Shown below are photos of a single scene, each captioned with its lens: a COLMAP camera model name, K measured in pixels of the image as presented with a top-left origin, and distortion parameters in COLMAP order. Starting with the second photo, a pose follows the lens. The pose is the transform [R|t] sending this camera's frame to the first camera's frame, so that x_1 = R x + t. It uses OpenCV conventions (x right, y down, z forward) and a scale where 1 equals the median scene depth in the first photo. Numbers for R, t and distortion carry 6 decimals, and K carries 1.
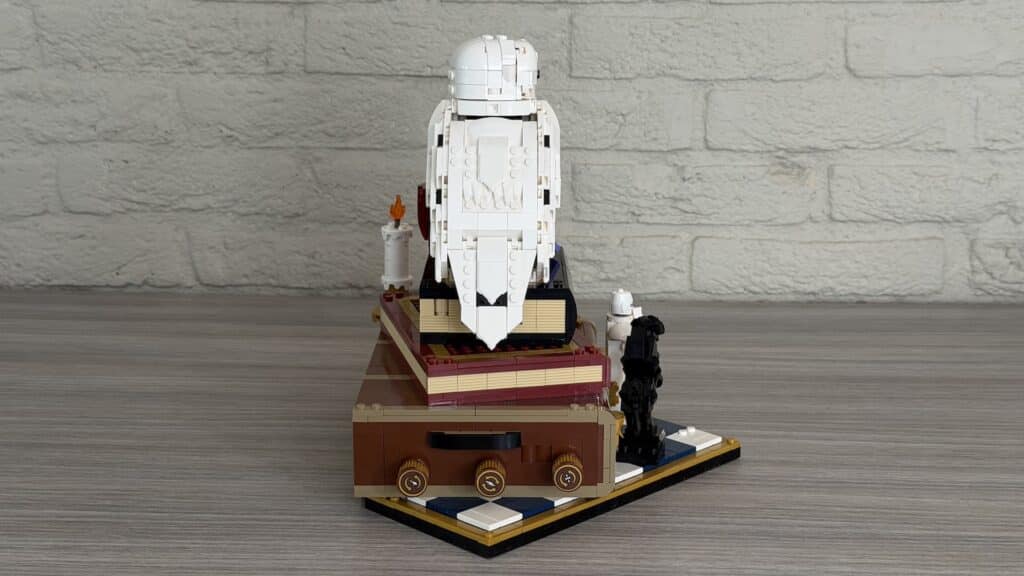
lens RADIAL K [[1432.2, 0, 508.5], [0, 1432.2, 289.8], [0, 0, 1]] dist [0.188523, -0.364474]
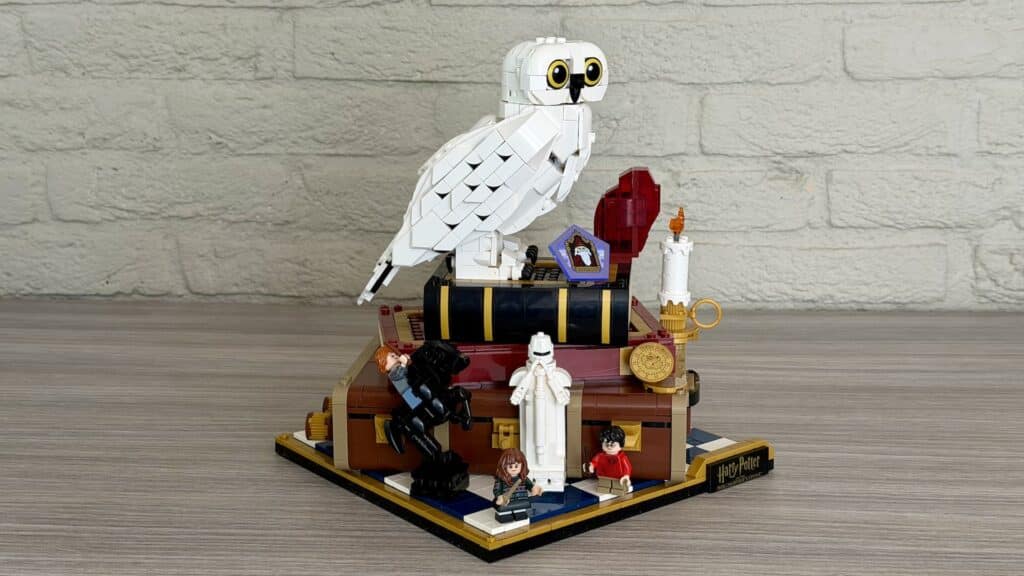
lens RADIAL K [[1432.2, 0, 508.5], [0, 1432.2, 289.8], [0, 0, 1]] dist [0.188523, -0.364474]
pose [[0.999690, -0.001725, -0.024837, 0.029940], [0.001583, 0.999982, -0.005735, 0.000124], [0.024847, 0.005694, 0.999675, 0.016910]]
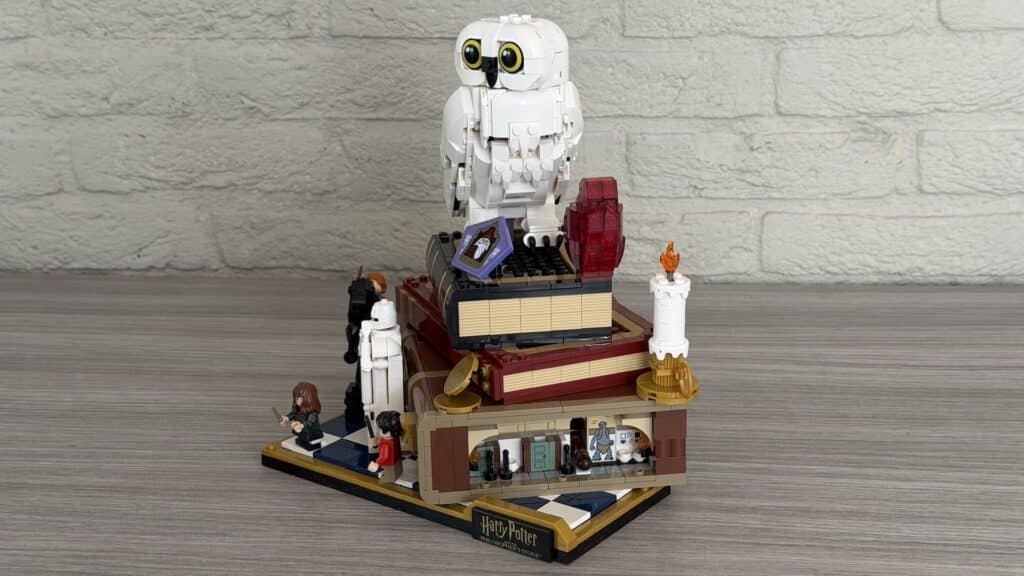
lens RADIAL K [[1434.9, 0, 512.0], [0, 1434.9, 288.0], [0, 0, 1]] dist [0.193273, -0.396924]
pose [[0.997640, -0.006132, -0.068381, 0.034096], [0.010903, 0.997514, 0.069625, -0.054753], [0.067784, -0.070206, 0.995227, 0.090461]]
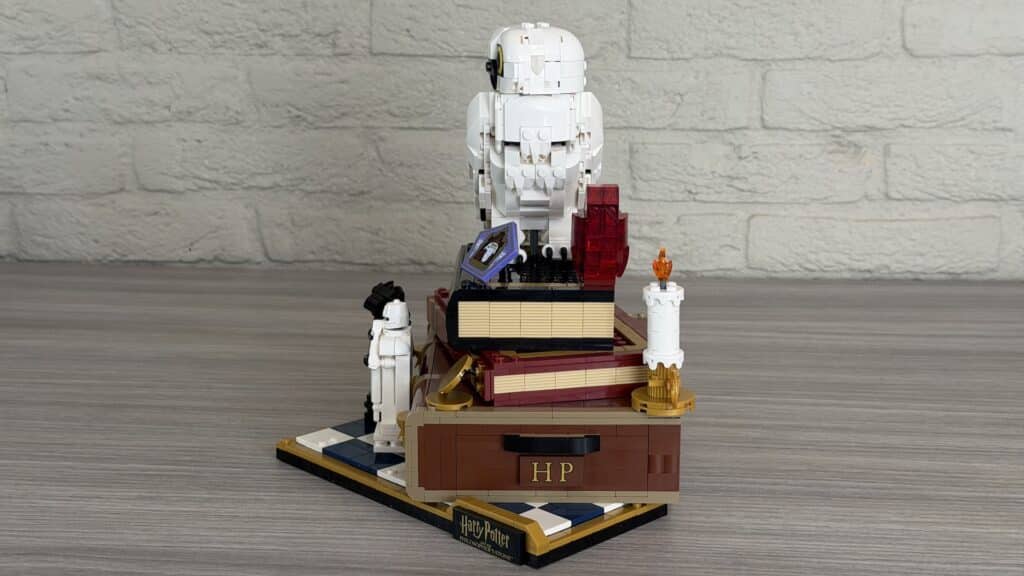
lens RADIAL K [[1432.2, 0, 508.5], [0, 1432.2, 289.8], [0, 0, 1]] dist [0.188523, -0.364474]
pose [[0.999221, 0.004499, -0.039213, -0.001511], [-0.004281, 0.999975, 0.005639, 0.011265], [0.039237, -0.005467, 0.999215, -0.024888]]
